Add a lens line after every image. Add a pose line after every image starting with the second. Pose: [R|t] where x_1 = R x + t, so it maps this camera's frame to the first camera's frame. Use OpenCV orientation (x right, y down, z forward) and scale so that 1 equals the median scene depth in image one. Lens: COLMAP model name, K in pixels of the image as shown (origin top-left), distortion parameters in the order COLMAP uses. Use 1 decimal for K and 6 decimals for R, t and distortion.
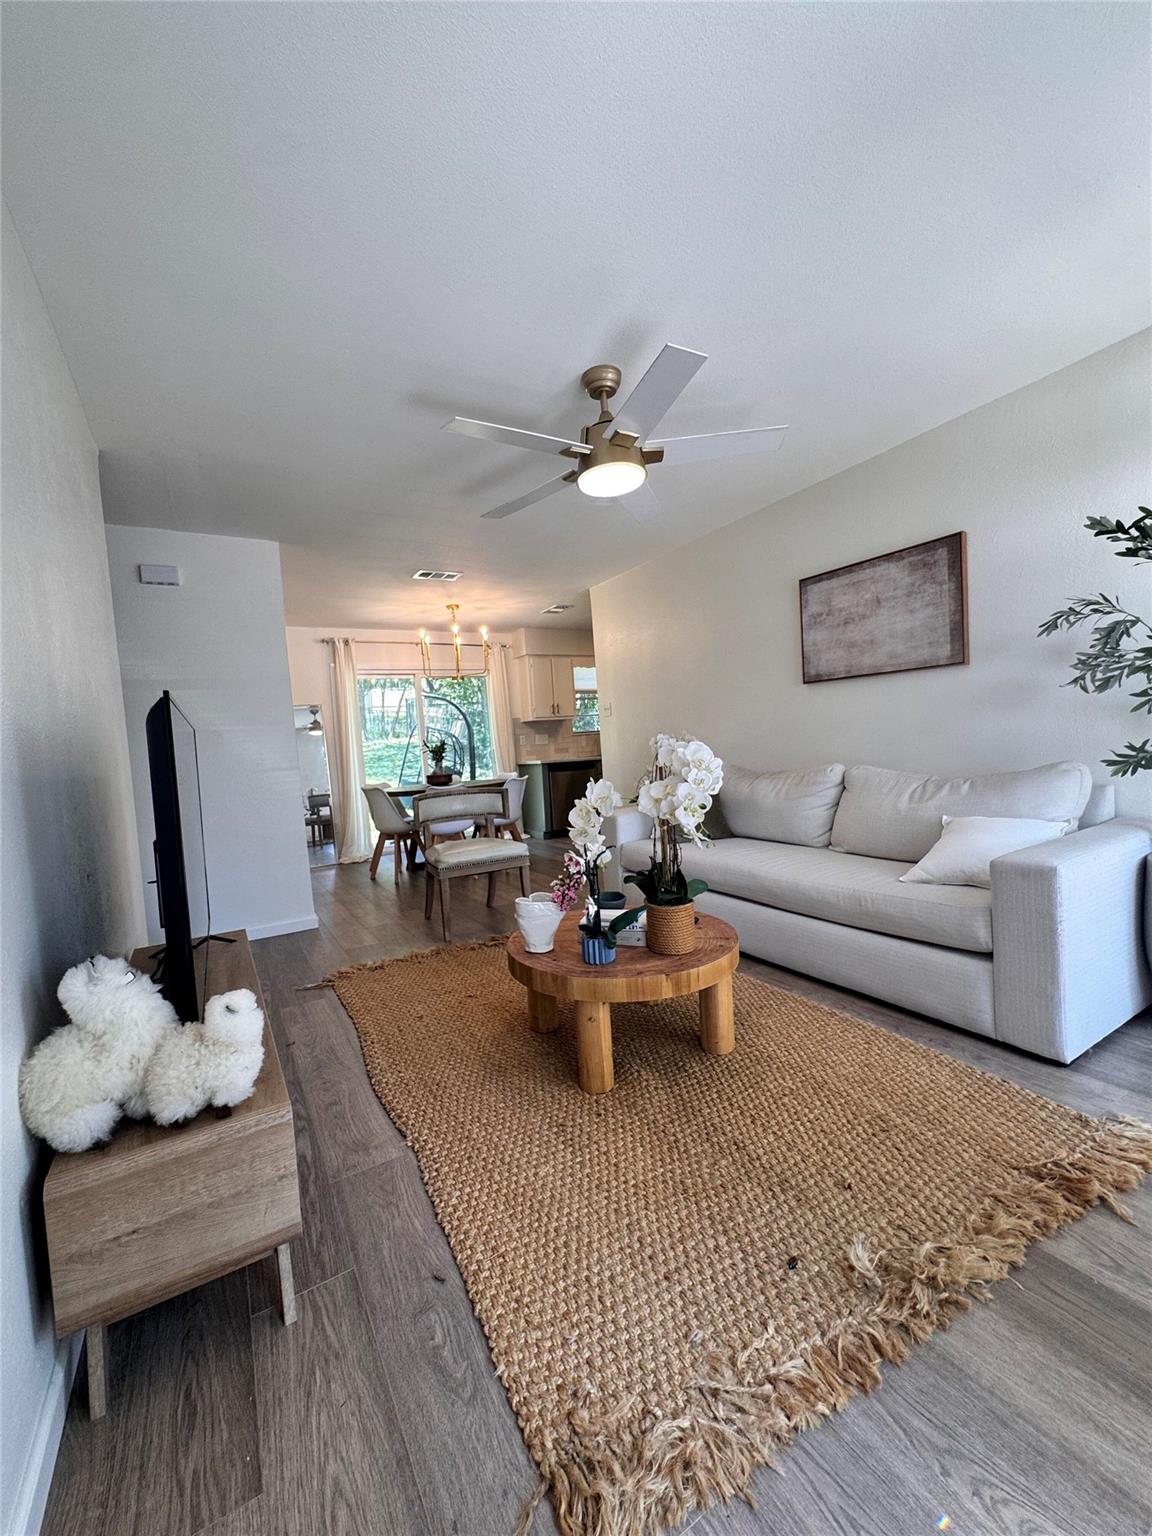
lens RADIAL K [[620.9, 0, 567.1], [0, 620.9, 766.1], [0, 0, 1]] dist [-0.001859, 0.000326]
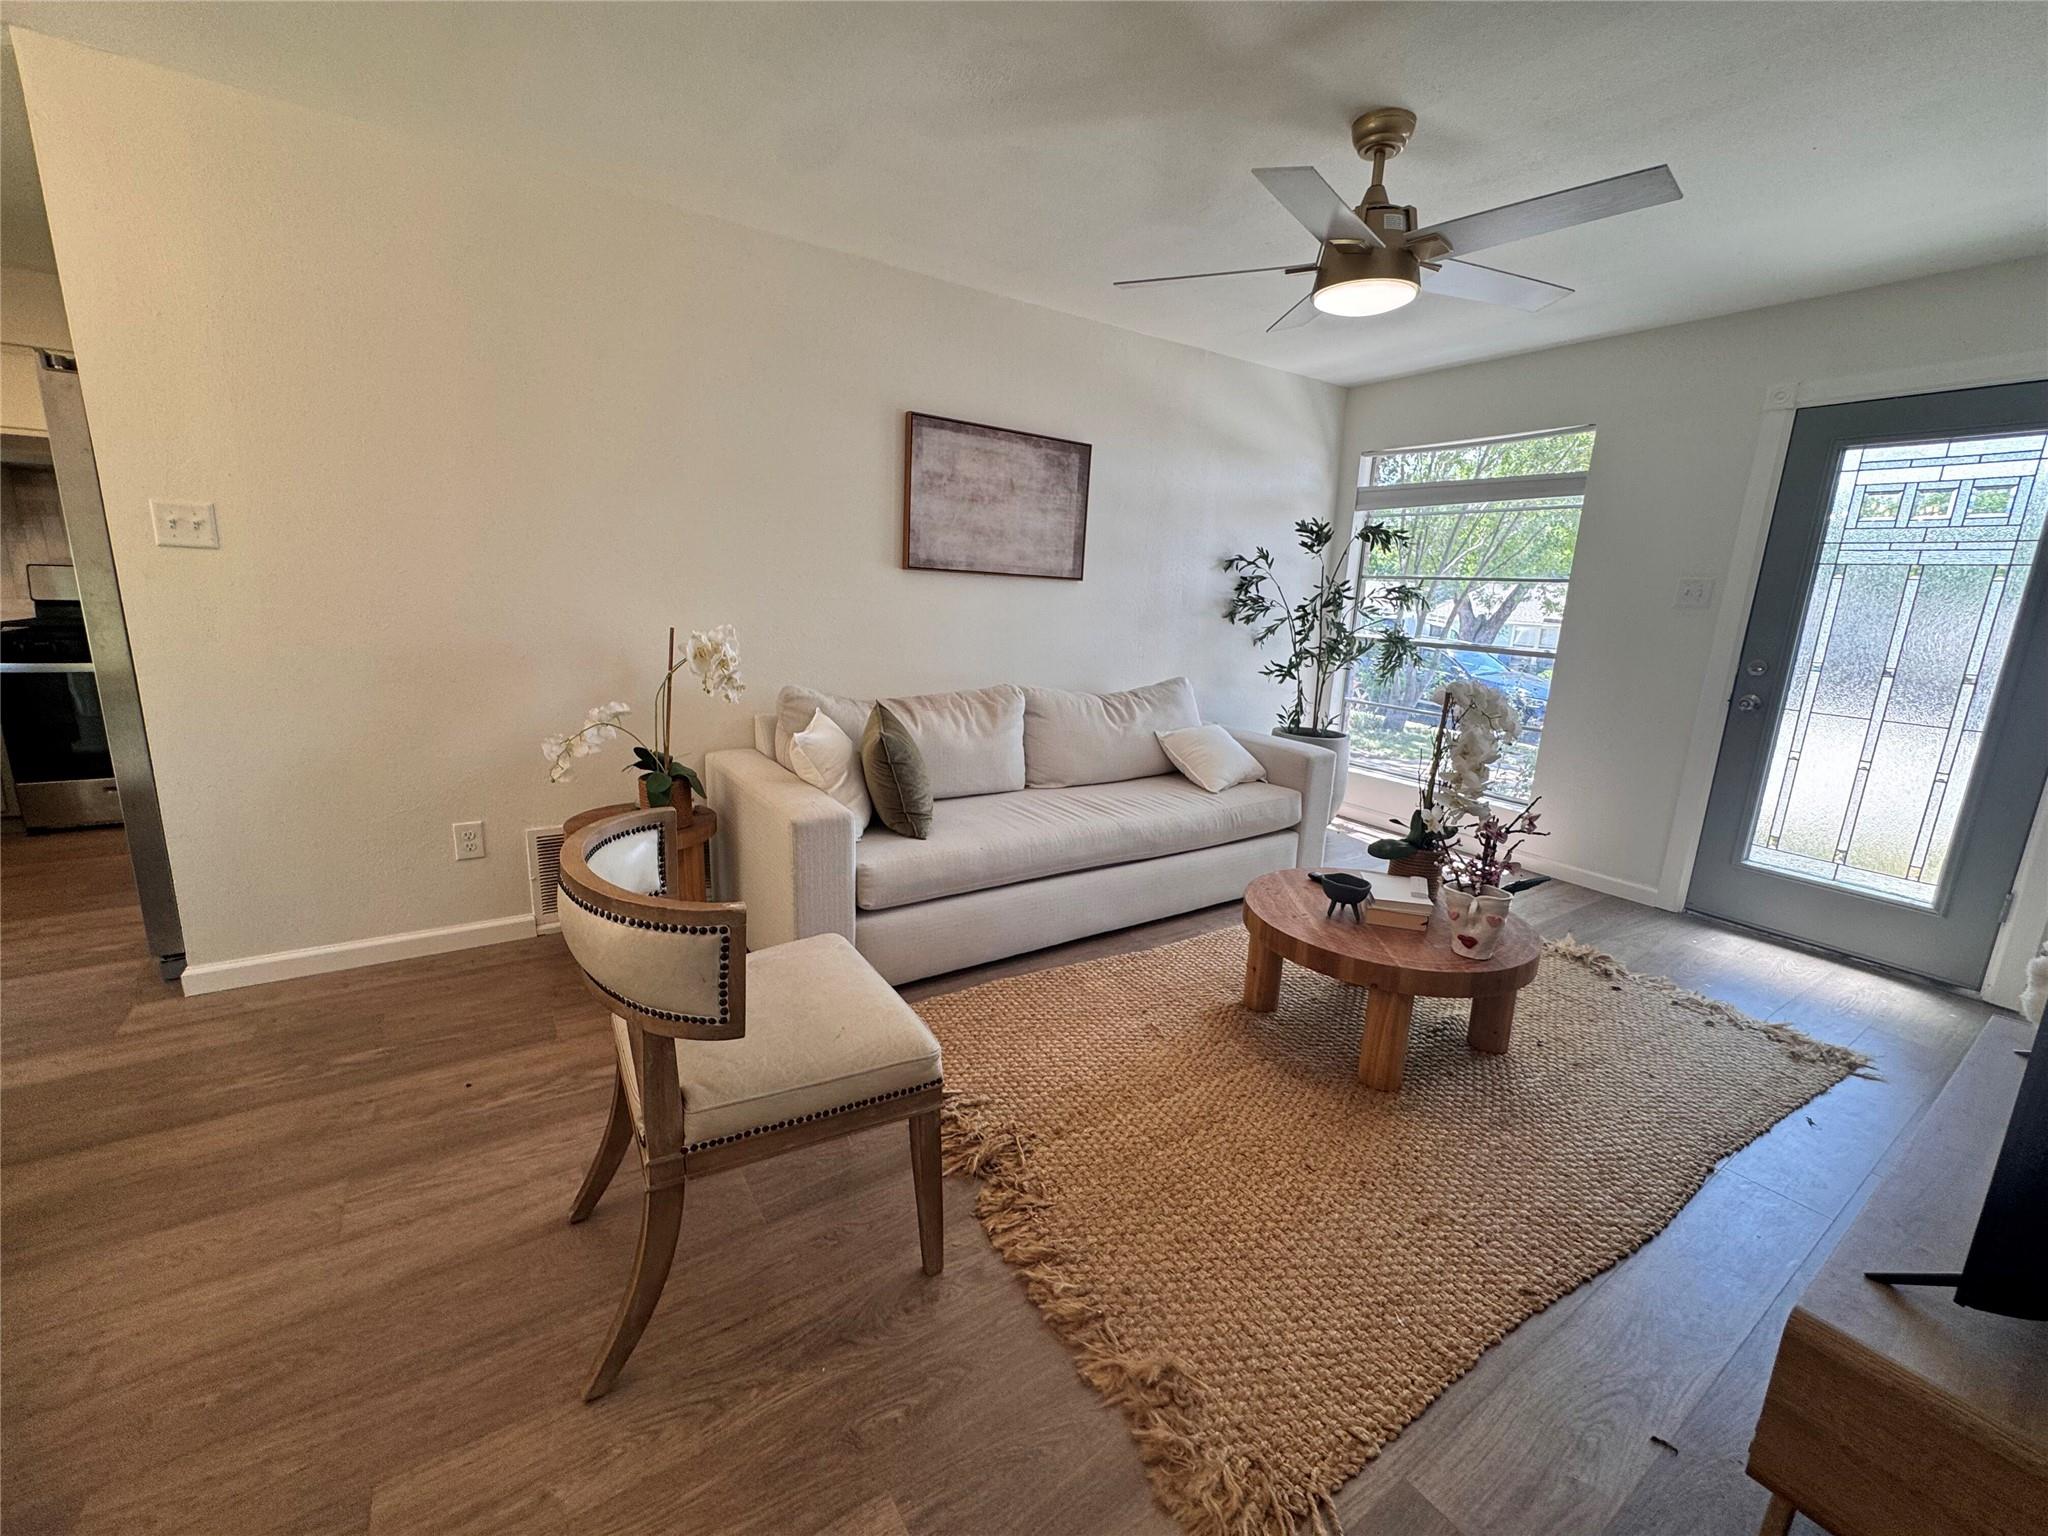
lens RADIAL K [[827.9, 0, 1024.3], [0, 827.9, 764.6], [0, 0, 1]] dist [-0.001859, 0.000326]
pose [[-0.054925, -0.150652, 0.987060, -0.648441], [-0.002797, 0.988571, 0.150727, -0.063274], [-0.998487, 0.005518, -0.054719, 1.037741]]
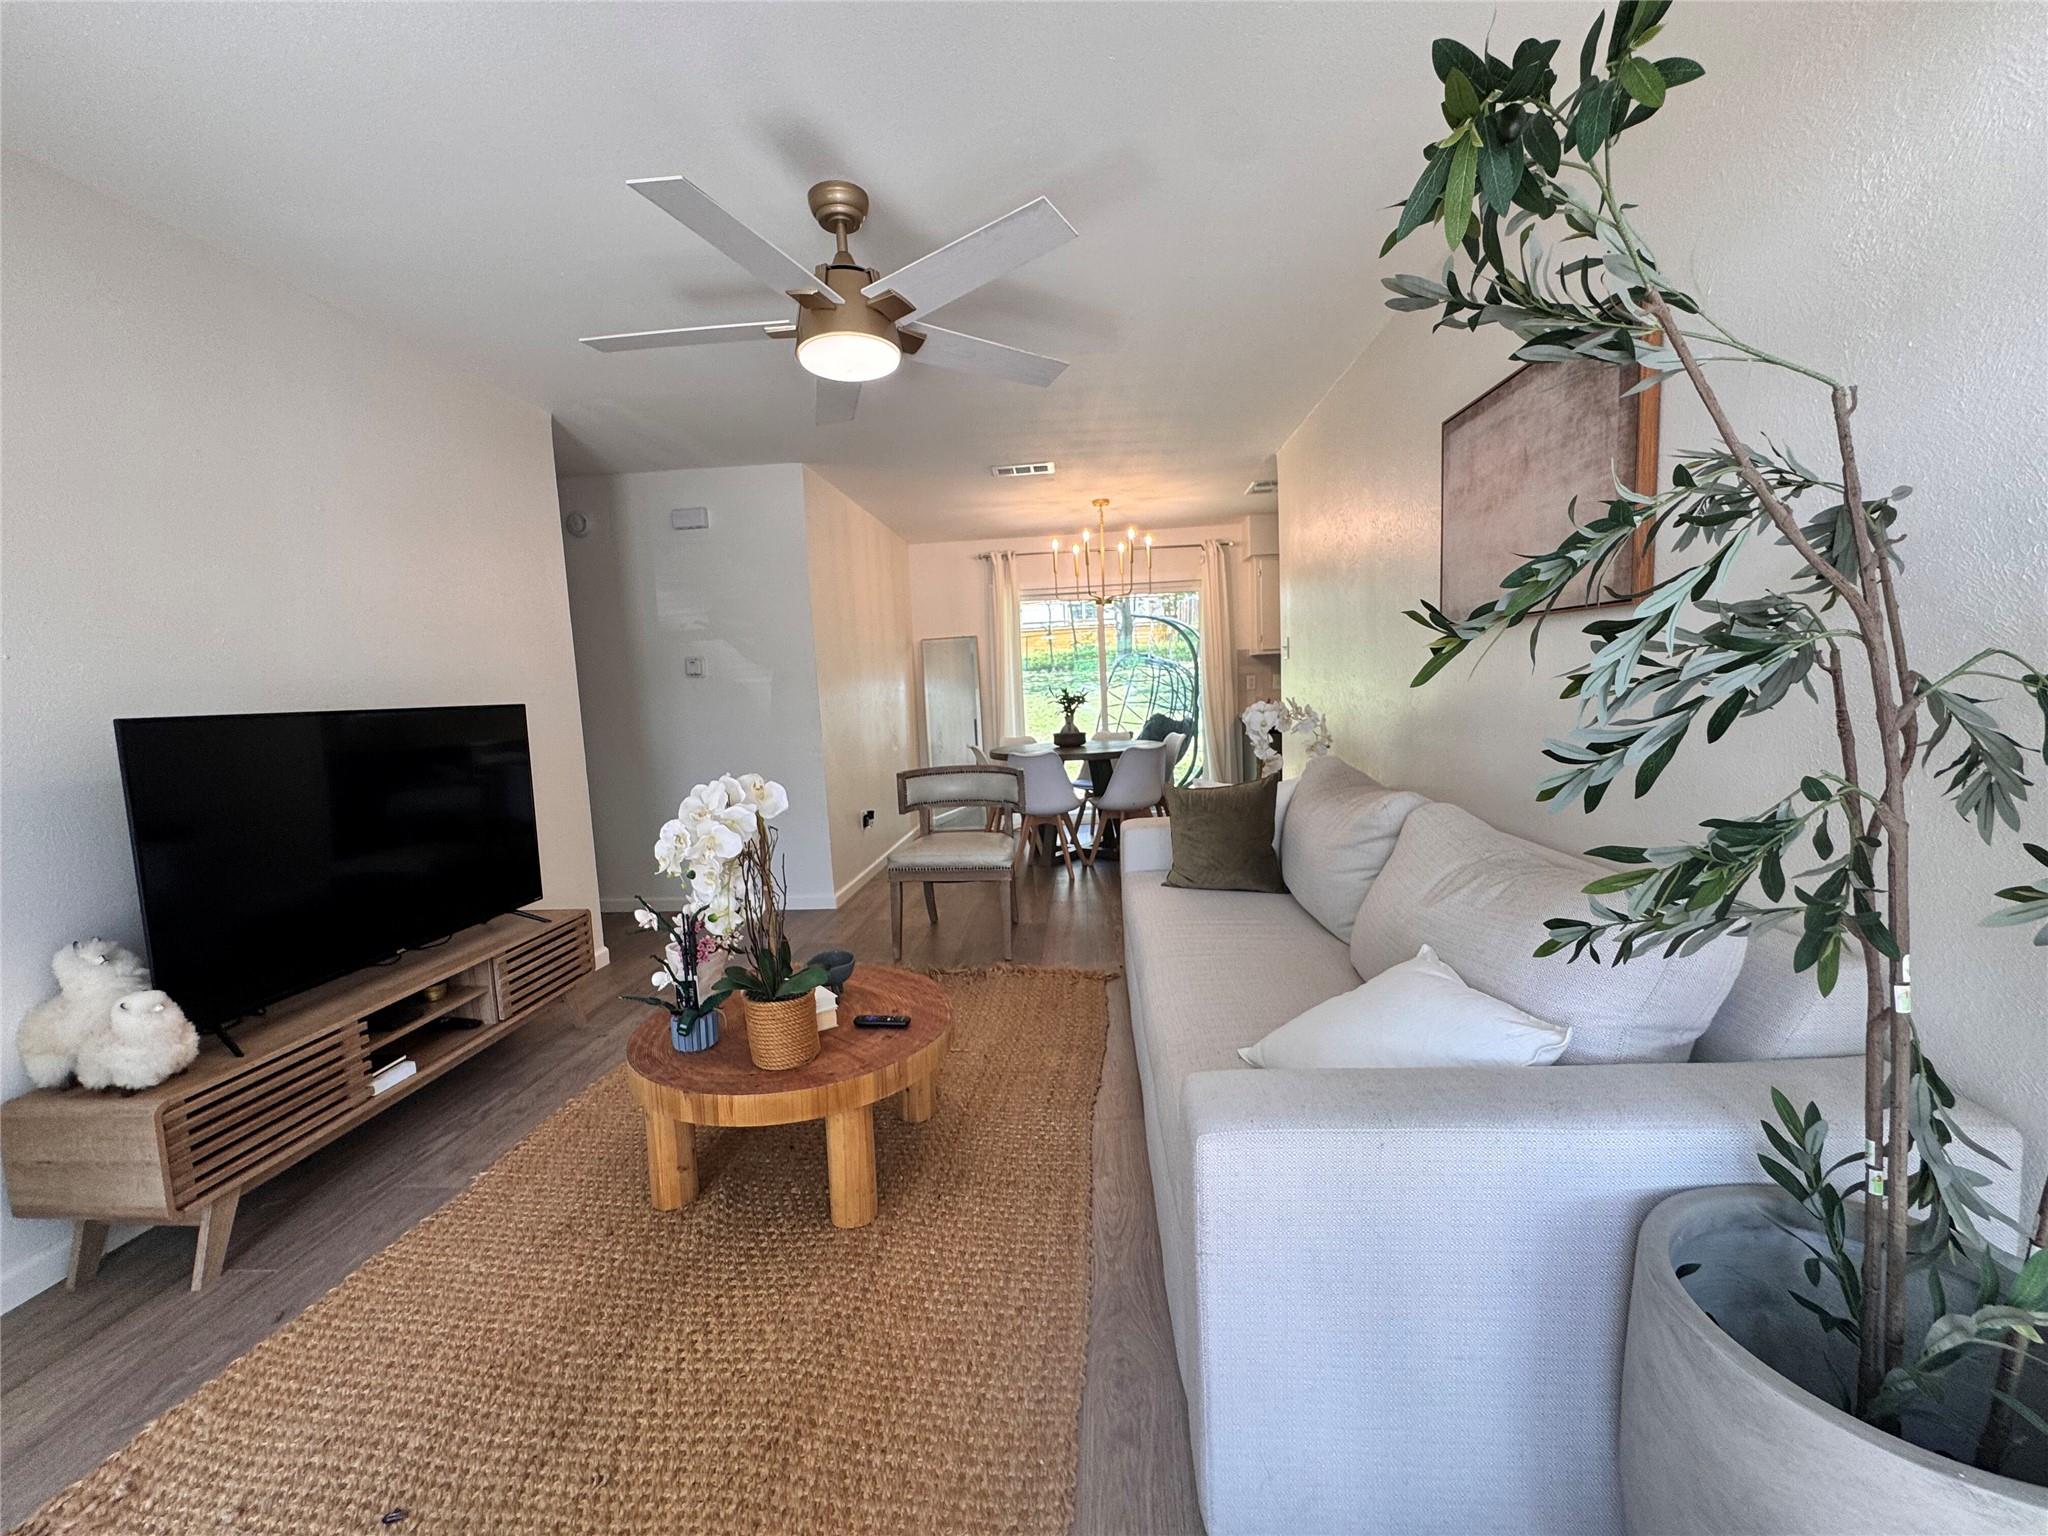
lens RADIAL K [[827.9, 0, 1015.2], [0, 827.9, 764.9], [0, 0, 1]] dist [-0.001859, 0.000326]
pose [[0.816753, 0.084339, -0.570790, 0.557468], [-0.030079, 0.994138, 0.103852, -0.089601], [0.576203, -0.067653, 0.814502, 0.252192]]
